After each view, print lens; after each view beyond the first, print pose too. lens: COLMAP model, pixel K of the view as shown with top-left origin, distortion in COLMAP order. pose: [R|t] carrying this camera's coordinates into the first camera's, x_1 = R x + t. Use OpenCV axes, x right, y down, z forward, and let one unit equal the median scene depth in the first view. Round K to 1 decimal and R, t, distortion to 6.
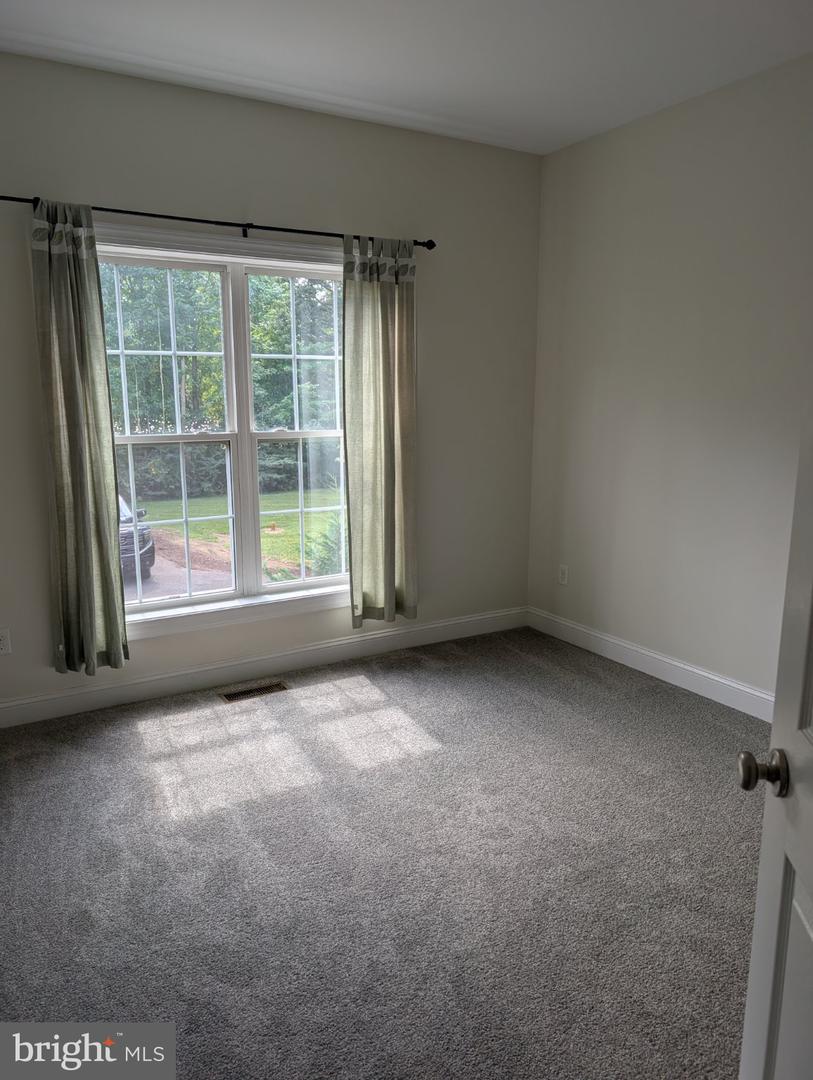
lens RADIAL K [[773.9, 0, 403.4], [0, 773.9, 543.3], [0, 0, 1]] dist [0.013616, -0.000638]
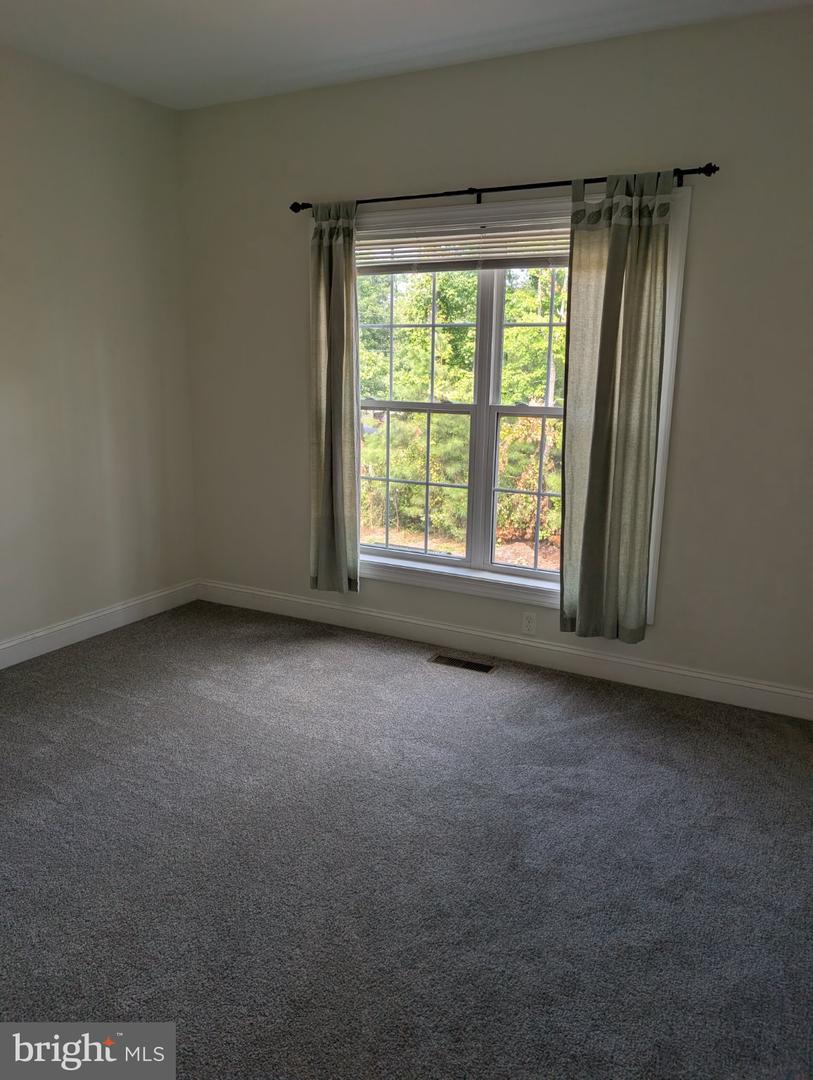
lens RADIAL K [[773.9, 0, 408.4], [0, 773.9, 536.0], [0, 0, 1]] dist [0.013616, -0.000638]
pose [[0.534838, 0.197185, -0.821625, 0.608388], [-0.185857, 0.976028, 0.113256, -0.075243], [0.824261, 0.092131, 0.558665, 0.400006]]
